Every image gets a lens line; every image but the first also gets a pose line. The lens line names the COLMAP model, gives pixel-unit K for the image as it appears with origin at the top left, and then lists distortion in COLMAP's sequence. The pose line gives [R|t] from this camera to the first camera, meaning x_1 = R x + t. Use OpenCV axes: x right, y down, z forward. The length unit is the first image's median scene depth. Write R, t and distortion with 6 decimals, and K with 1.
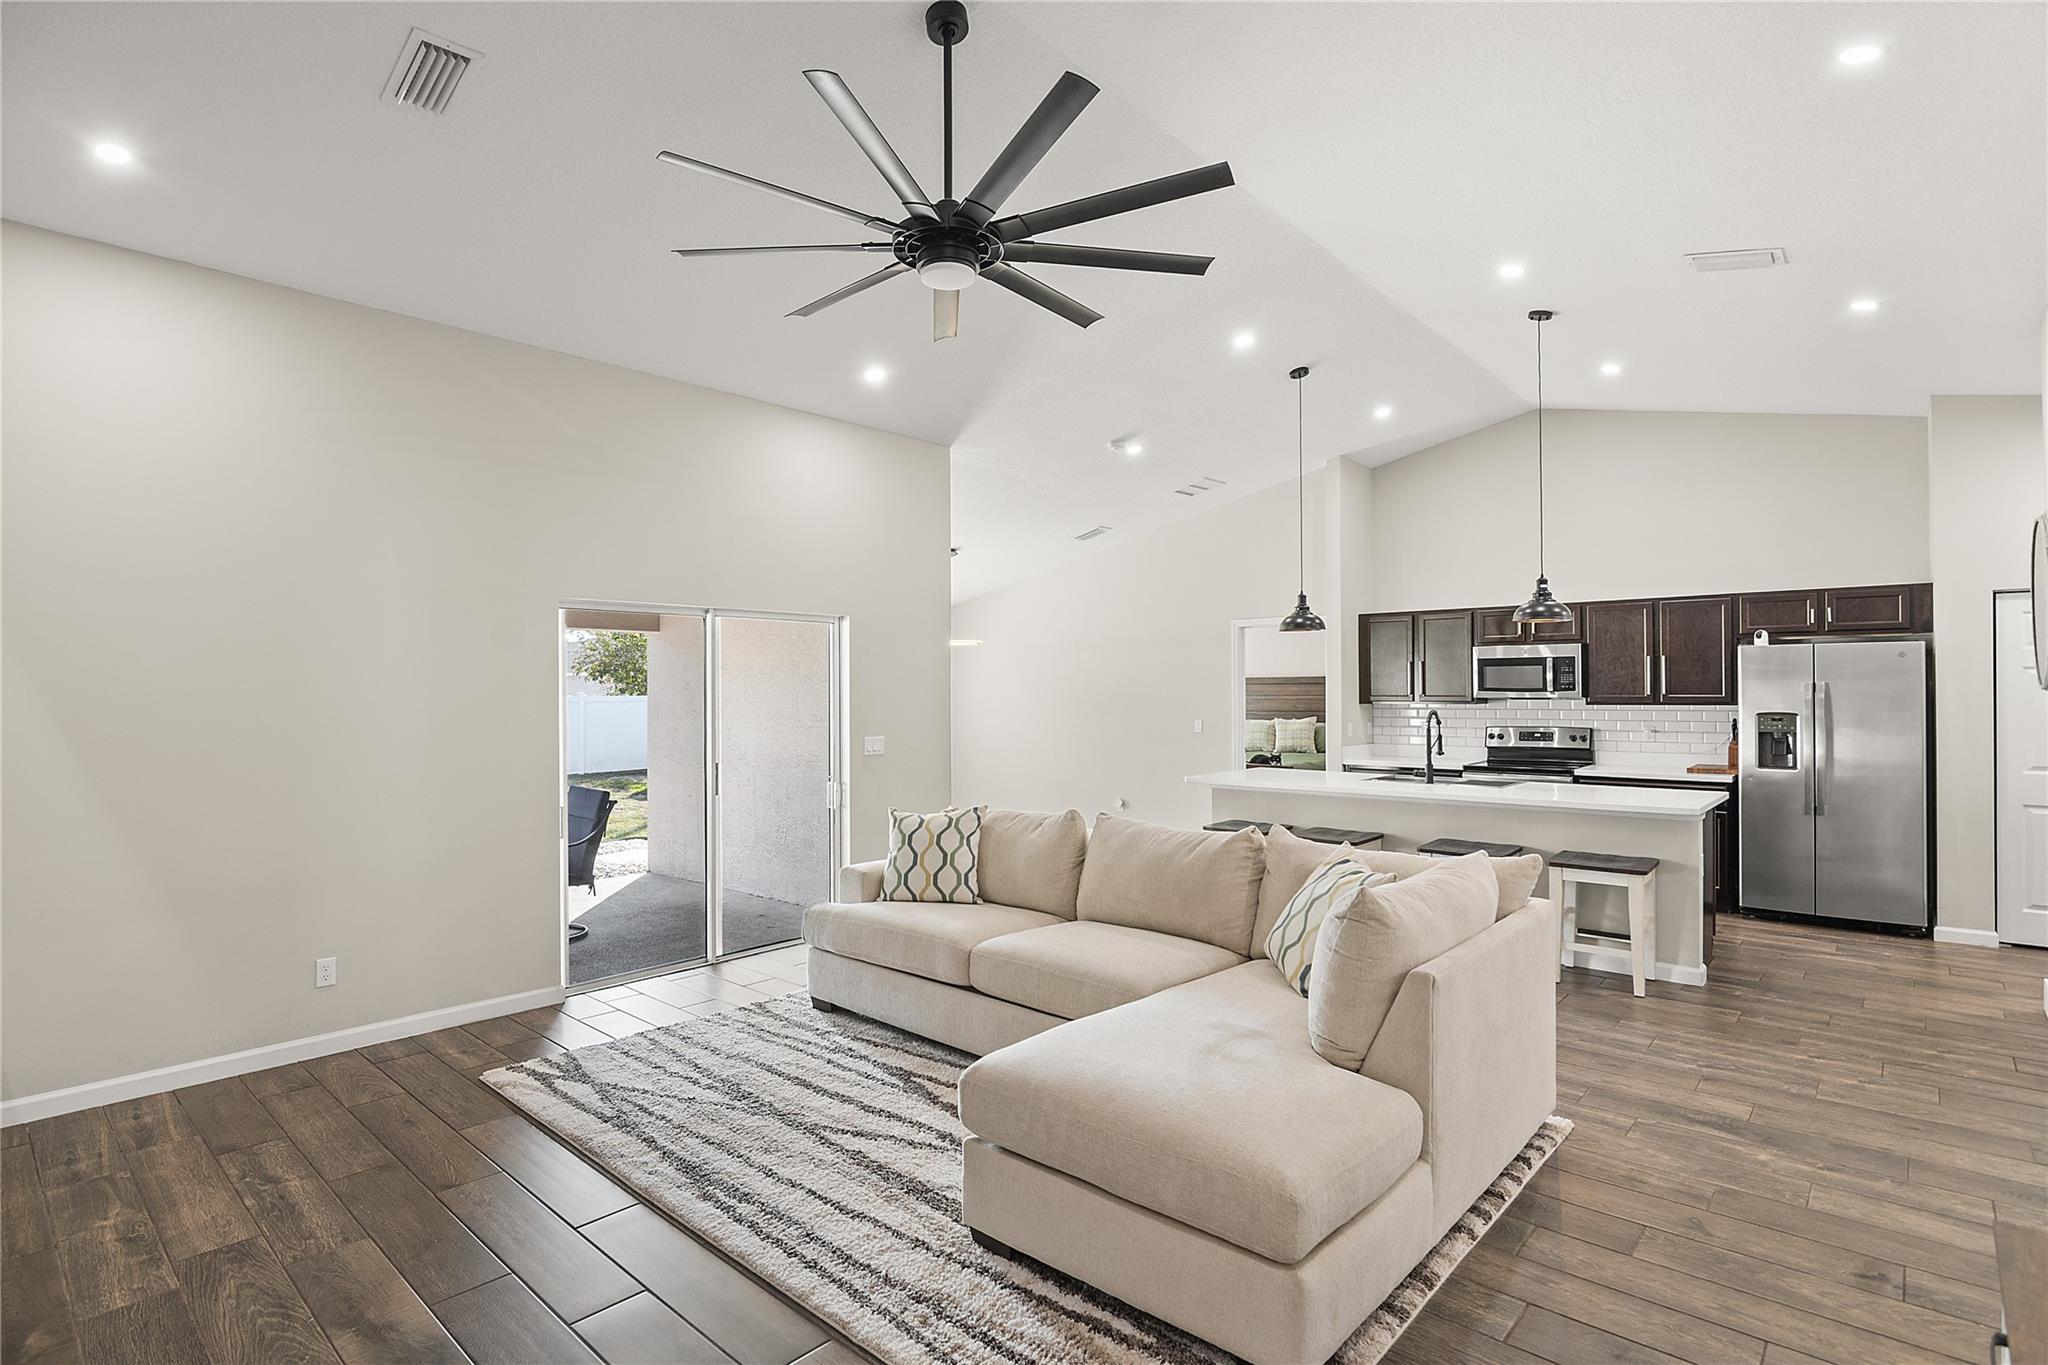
lens RADIAL K [[1007.3, 0, 953.7], [0, 1007.3, 687.6], [0, 0, 1]] dist [-0.024155, 0.001939]
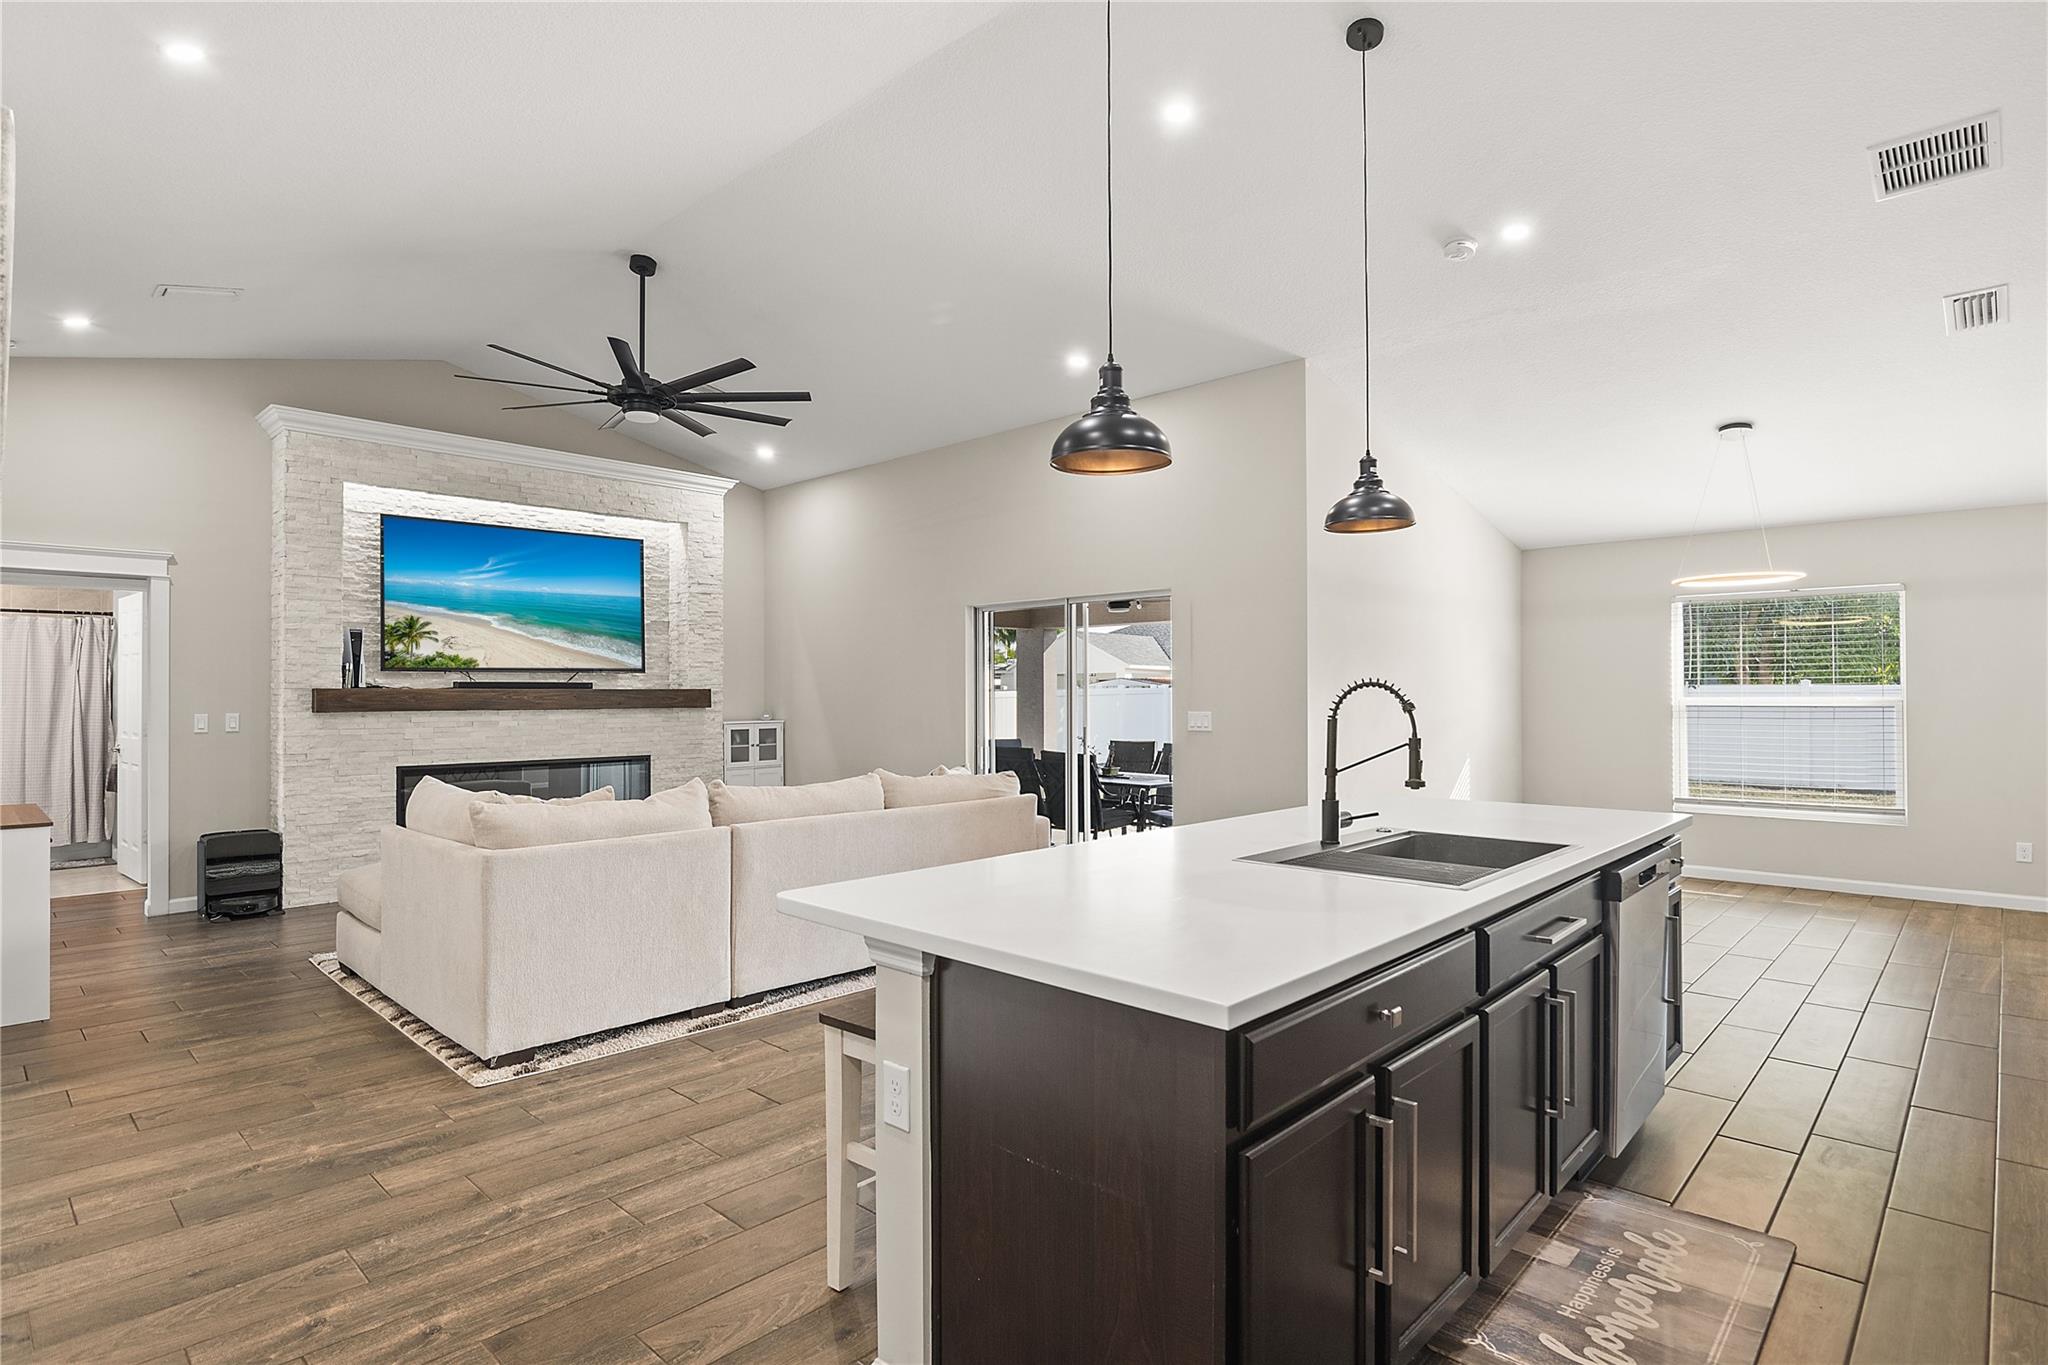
lens RADIAL K [[1032.5, 0, 967.4], [0, 1032.5, 685.9], [0, 0, 1]] dist [-0.003208, -0.001203]
pose [[-0.012140, -0.000766, -0.999926, 1.842190], [0.003258, 0.999994, -0.000806, 0.055247], [0.999921, -0.003267, -0.012137, 1.689053]]
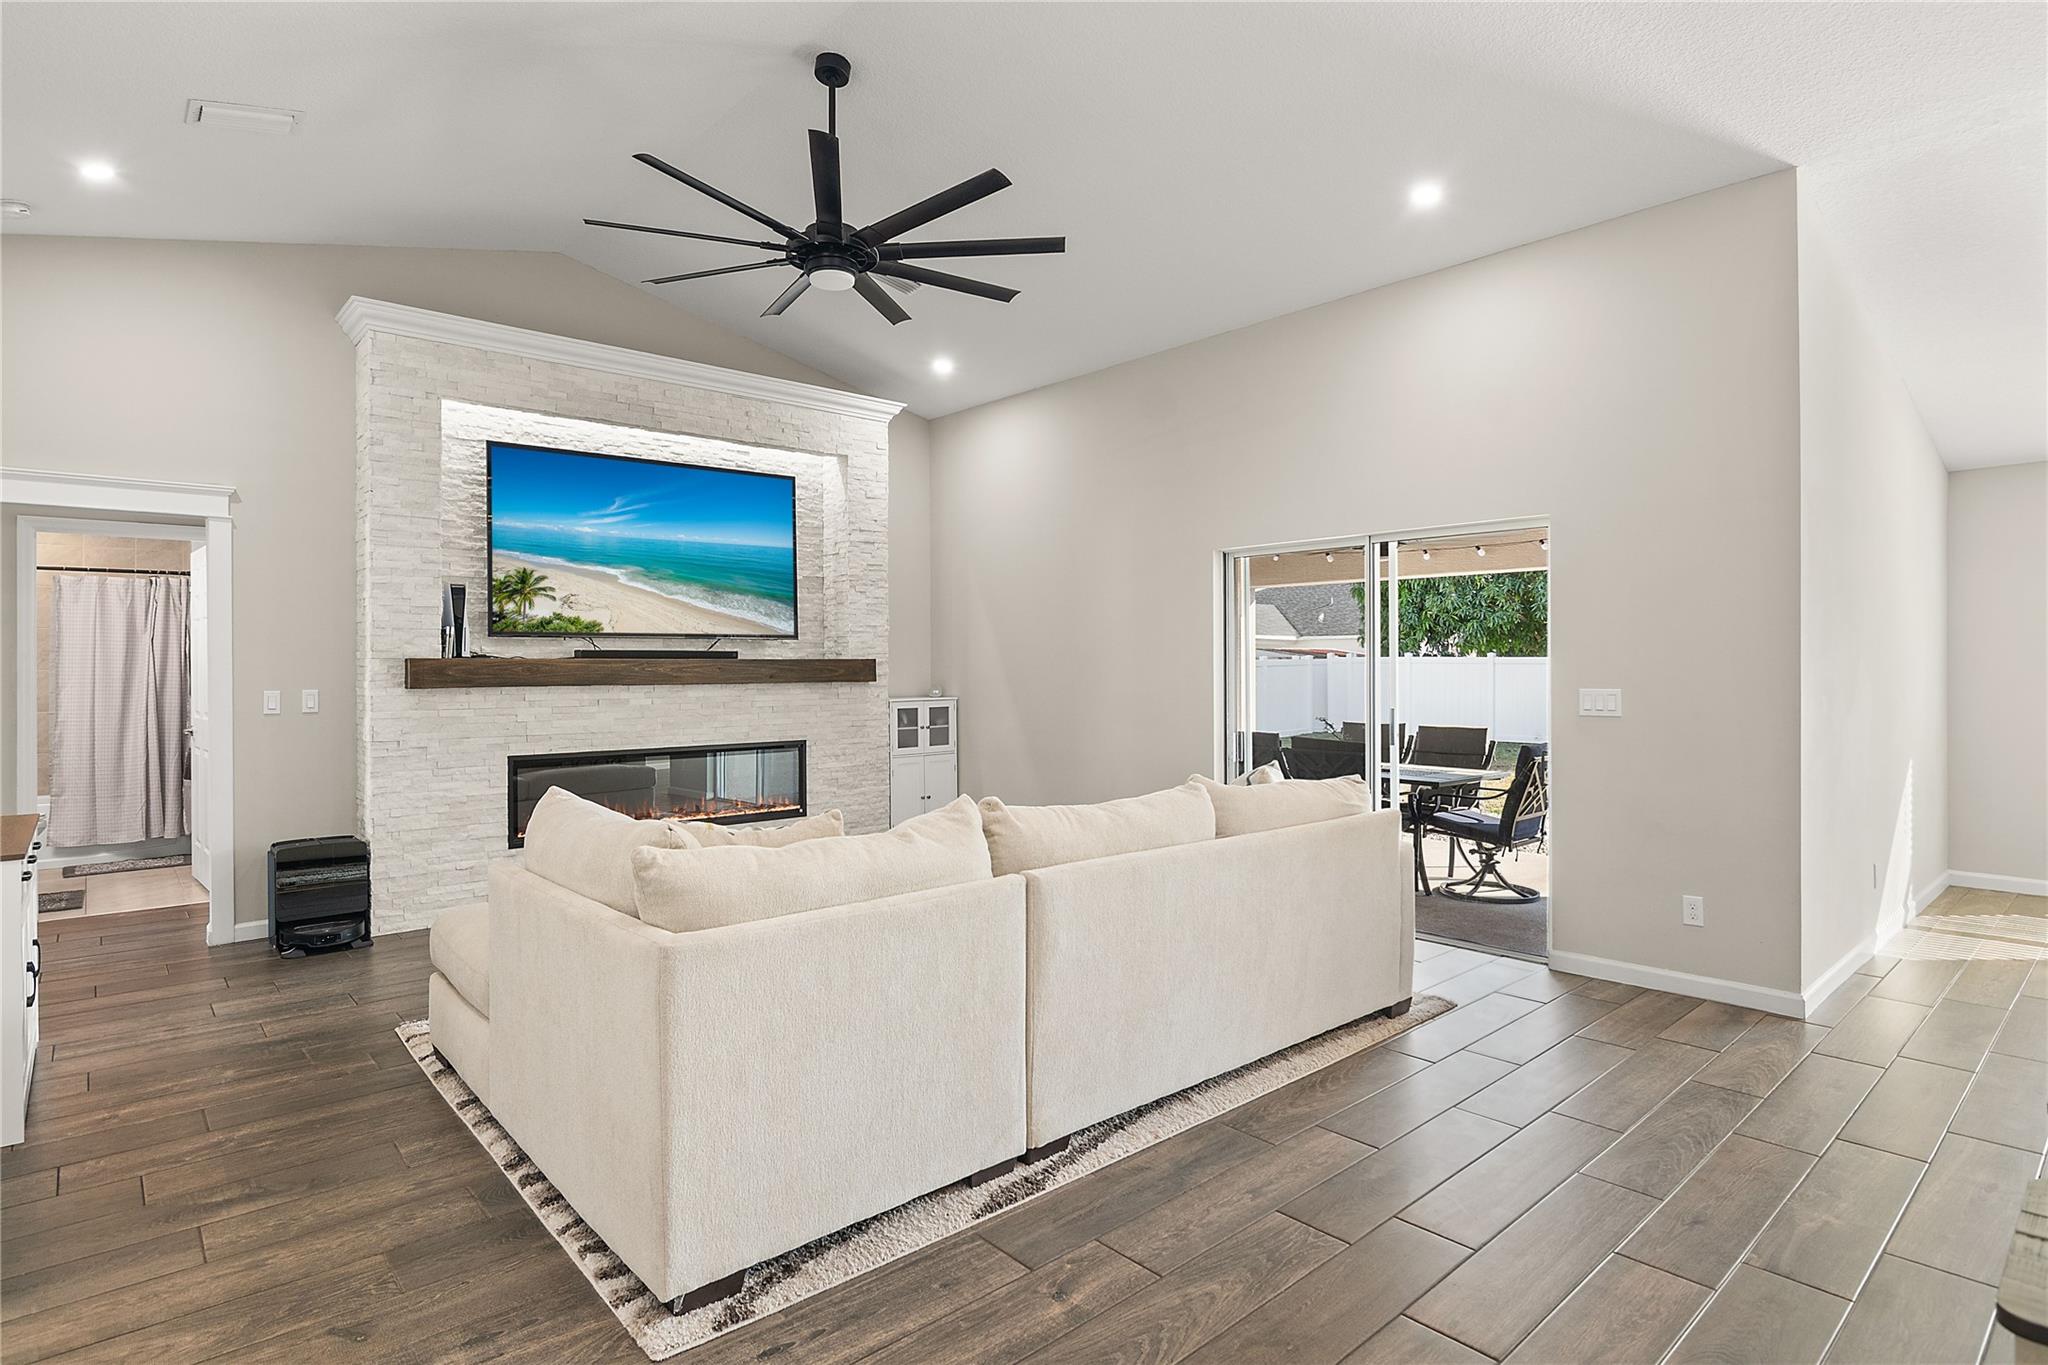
lens RADIAL K [[1046.5, 0, 974.7], [0, 1046.5, 670.2], [0, 0, 1]] dist [-0.006446, -0.001060]
pose [[-0.094991, 0.010829, -0.995419, 1.327180], [0.004979, 0.999933, 0.010403, 0.060937], [0.995466, -0.003968, -0.095038, 1.391469]]
